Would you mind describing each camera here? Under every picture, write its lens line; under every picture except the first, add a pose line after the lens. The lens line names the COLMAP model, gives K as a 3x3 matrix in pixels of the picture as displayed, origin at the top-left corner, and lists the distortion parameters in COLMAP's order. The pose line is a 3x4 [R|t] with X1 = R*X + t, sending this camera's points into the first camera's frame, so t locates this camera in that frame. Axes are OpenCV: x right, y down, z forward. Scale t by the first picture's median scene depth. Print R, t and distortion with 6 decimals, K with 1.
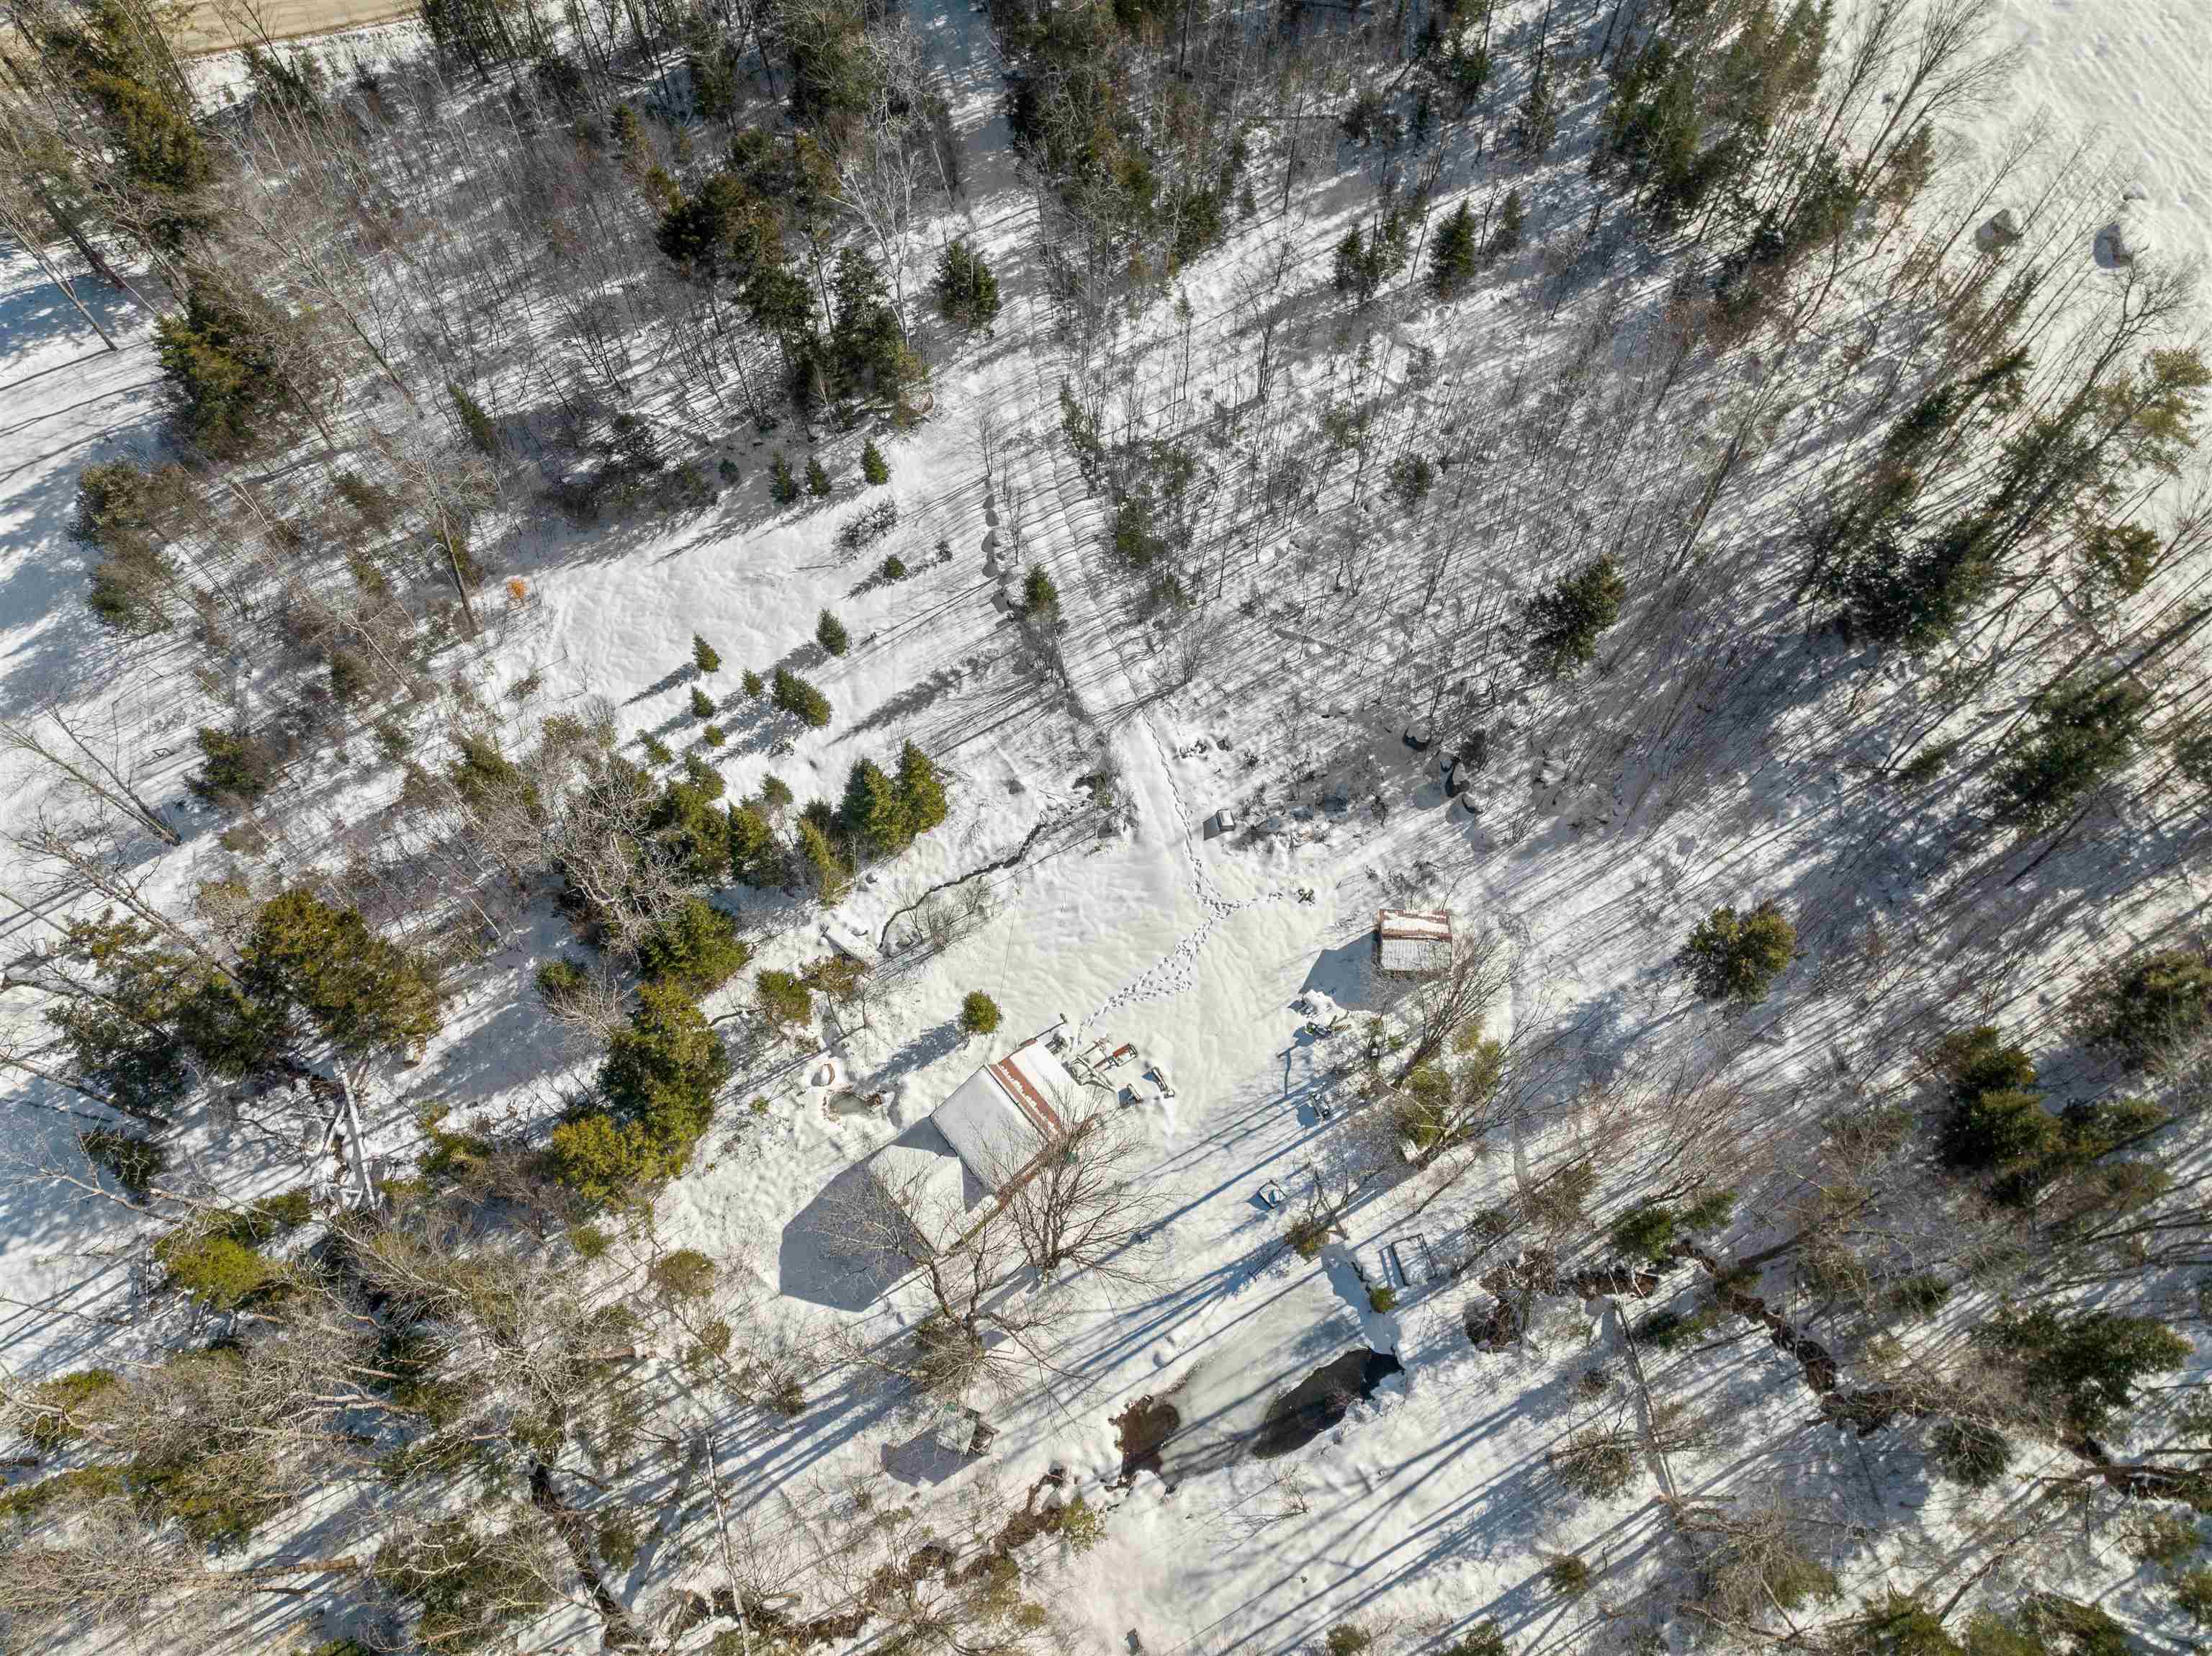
lens RADIAL K [[1562.1, 0, 1101.9], [0, 1562.1, 832.7], [0, 0, 1]] dist [-0.037324, -0.001618]
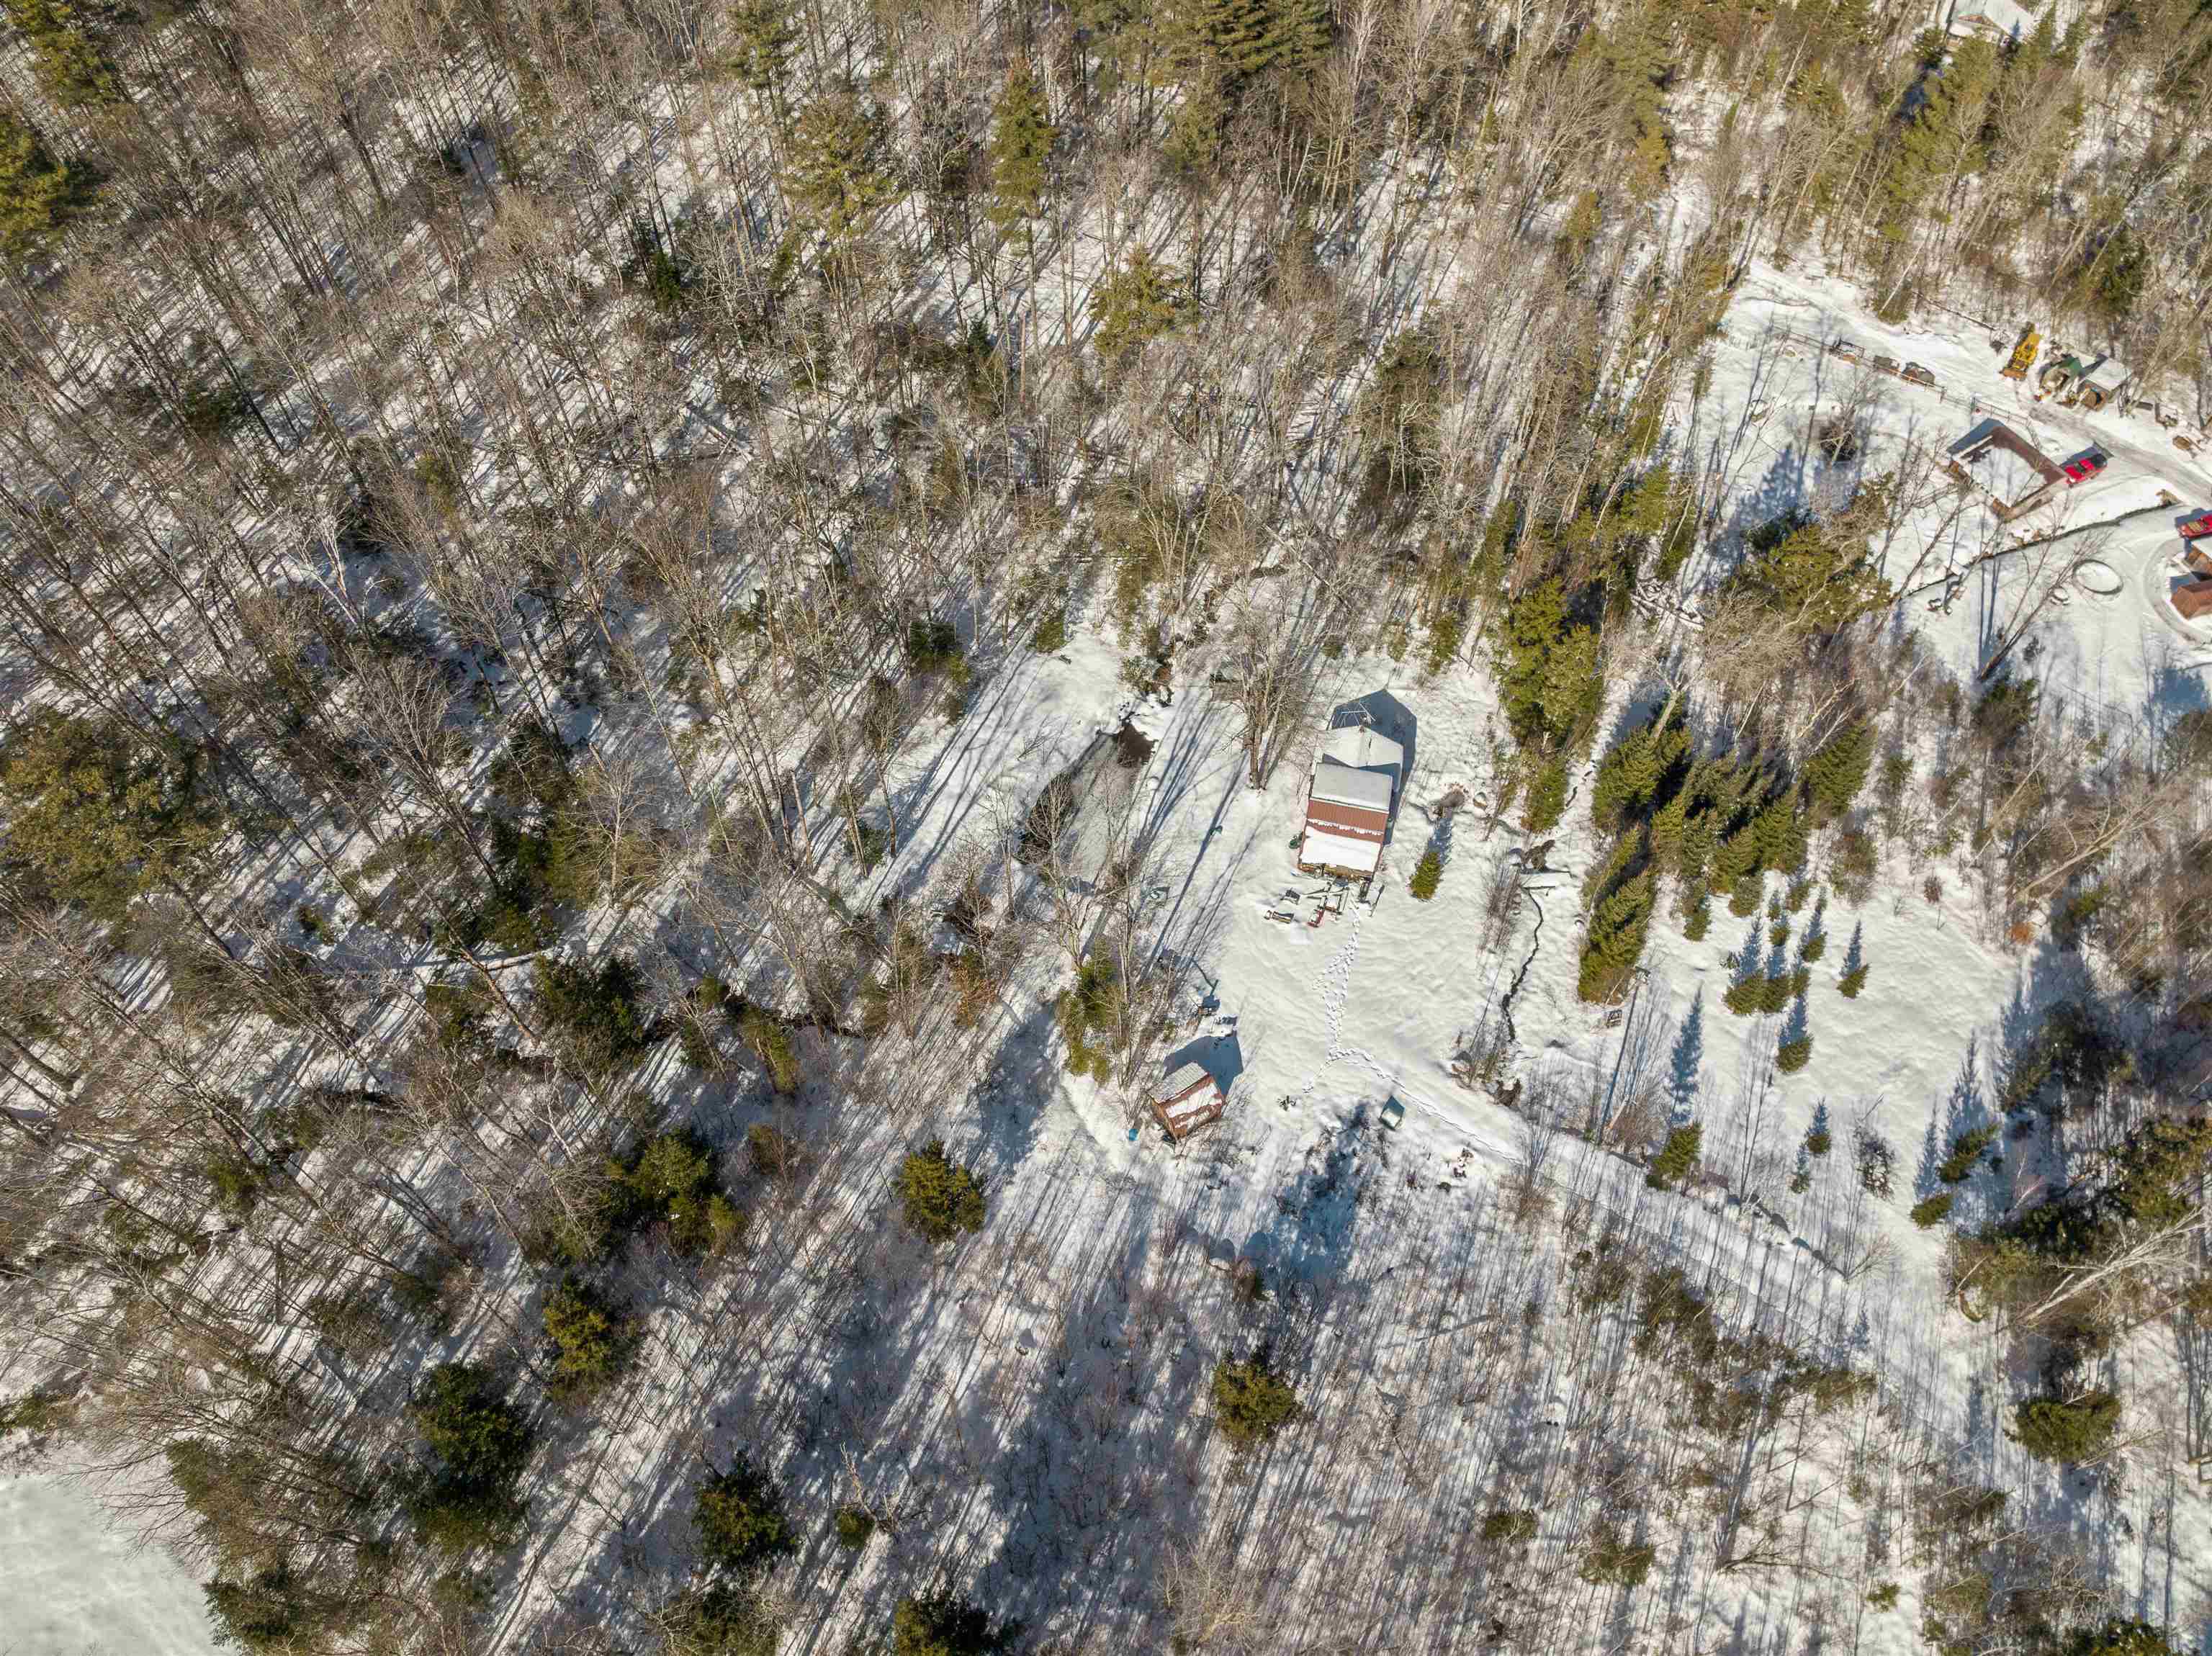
lens RADIAL K [[1535.8, 0, 1106.0], [0, 1535.8, 828.0], [0, 0, 1]] dist [-0.037617, -0.003061]
pose [[-0.804799, 0.488429, -0.337247, 0.498994], [-0.547061, -0.389970, 0.740707, -0.608508], [0.230267, 0.780615, 0.581048, 0.191760]]
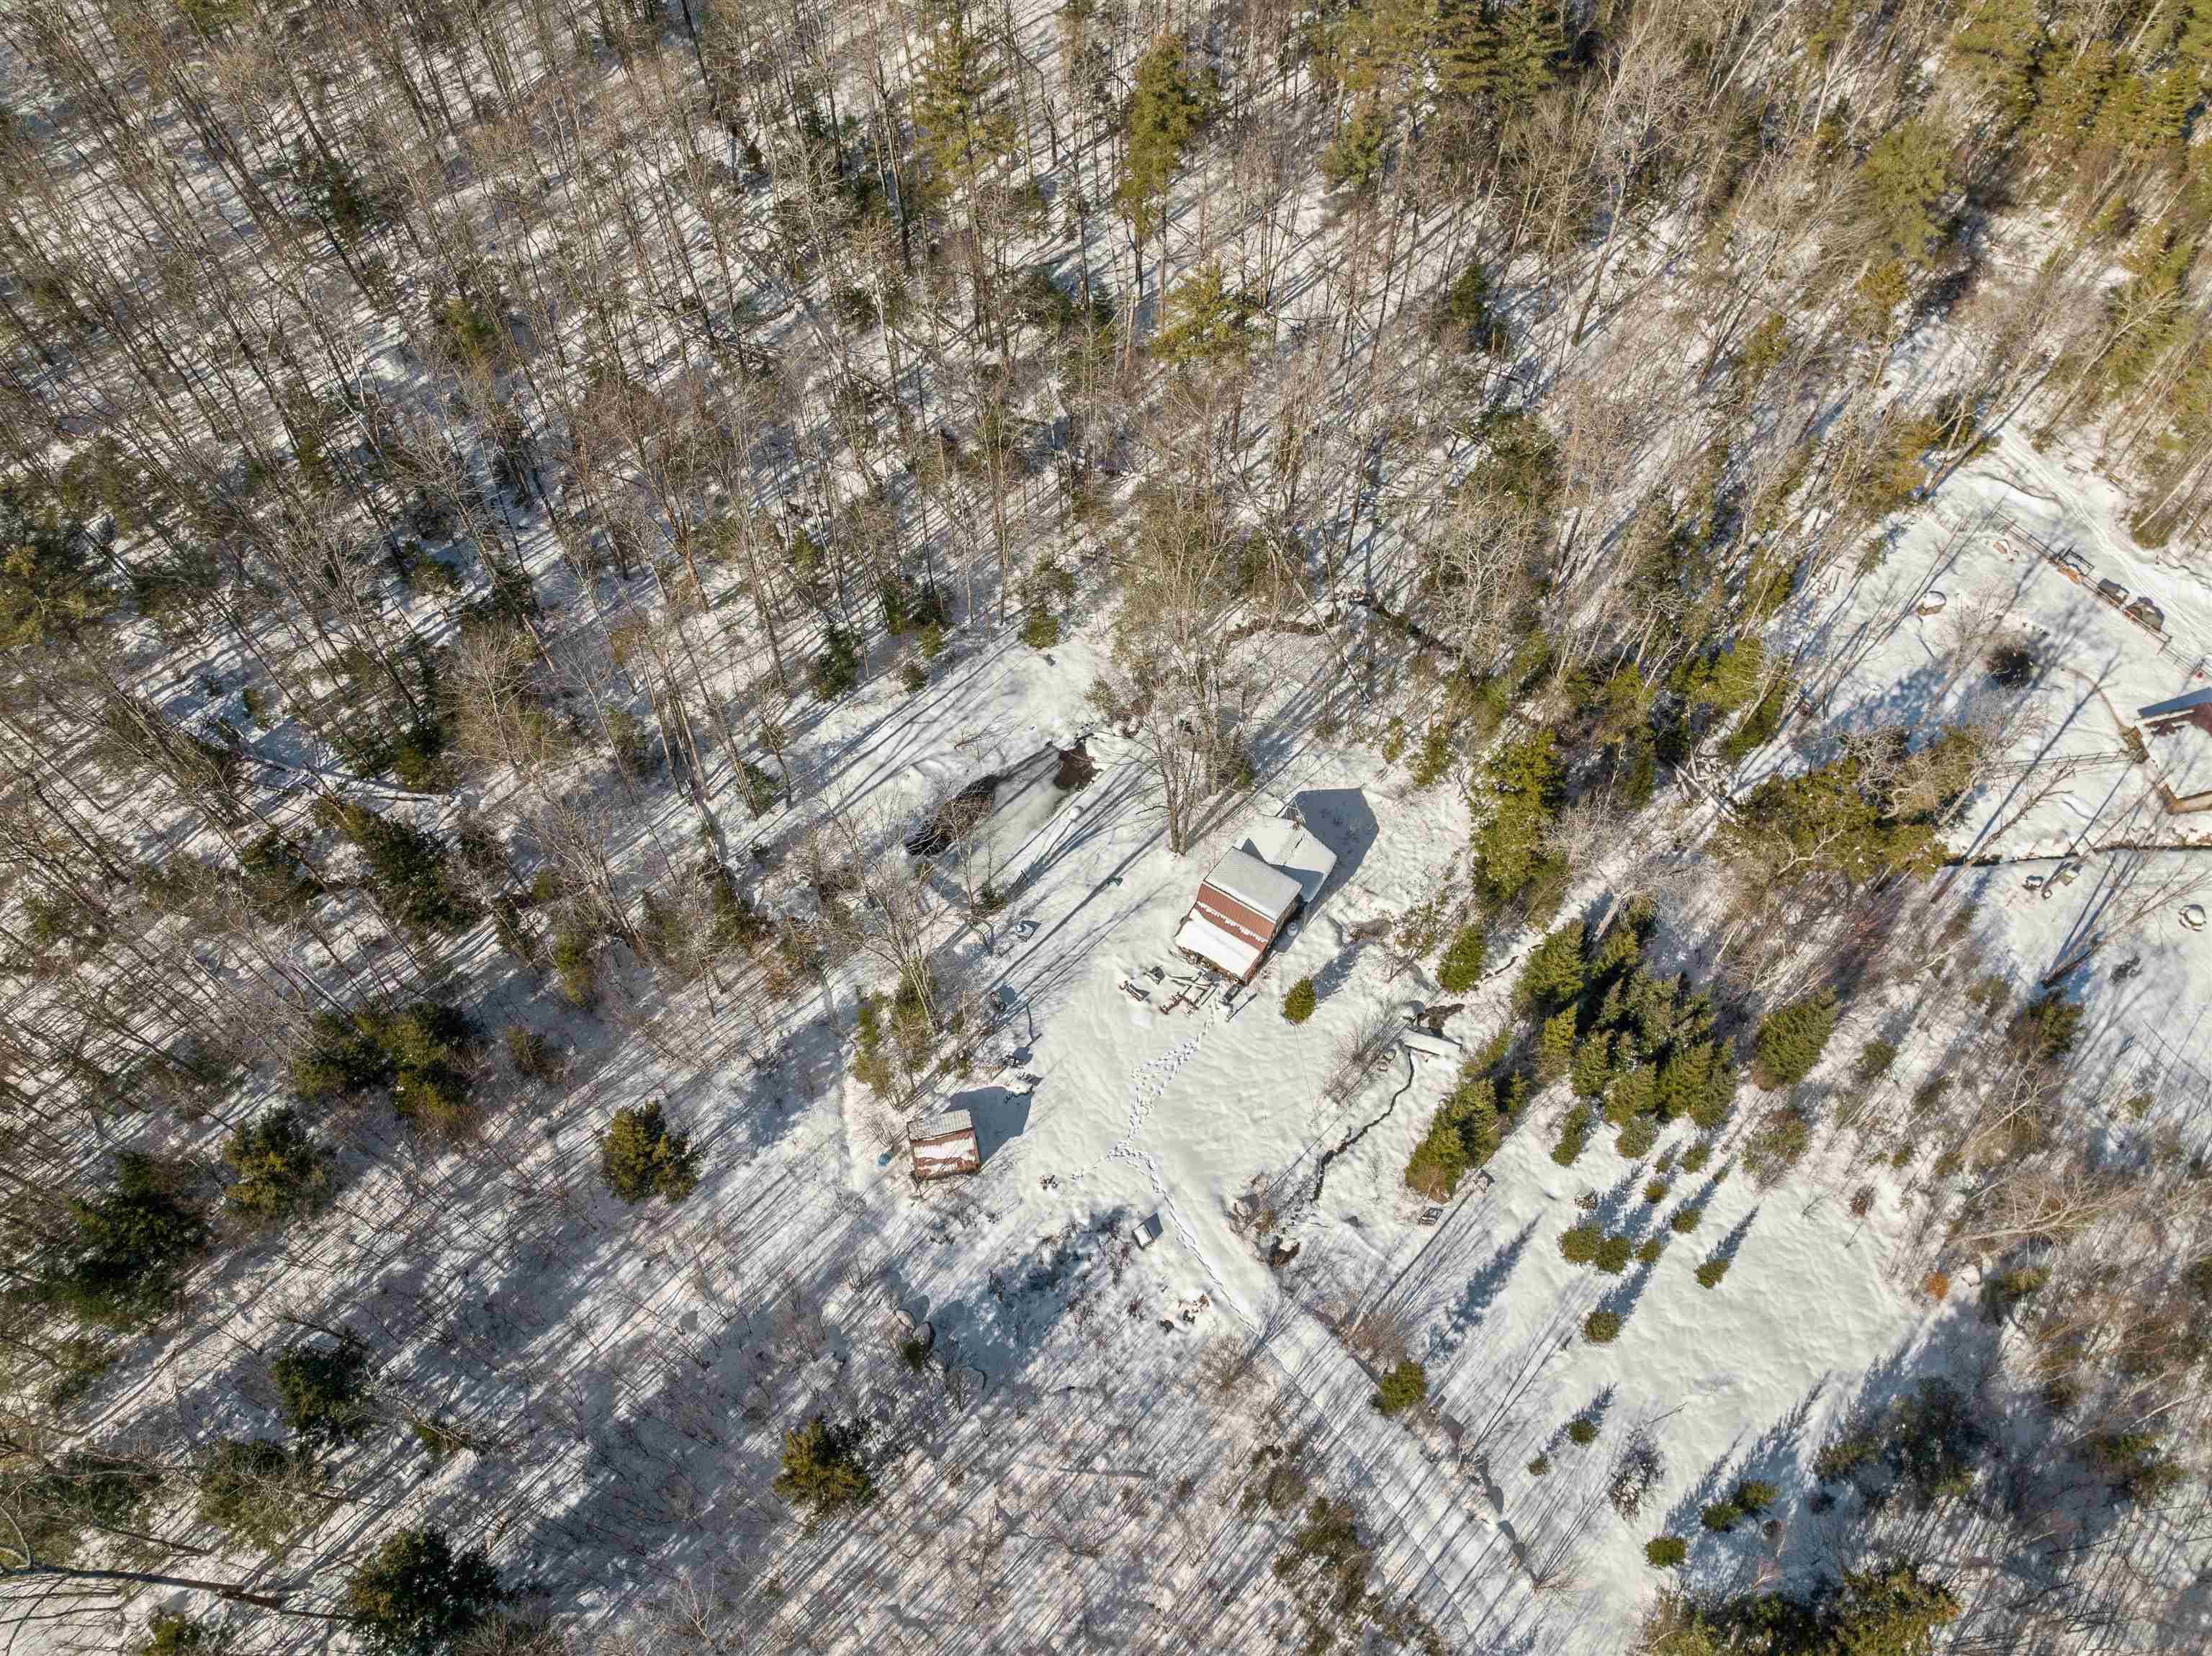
lens RADIAL K [[1535.8, 0, 1106.0], [0, 1535.8, 828.0], [0, 0, 1]] dist [-0.037617, -0.003061]
pose [[-0.961490, 0.229414, -0.151345, 0.193705], [-0.256667, -0.552606, 0.792937, -0.647738], [0.098277, 0.801246, 0.590209, 0.205555]]
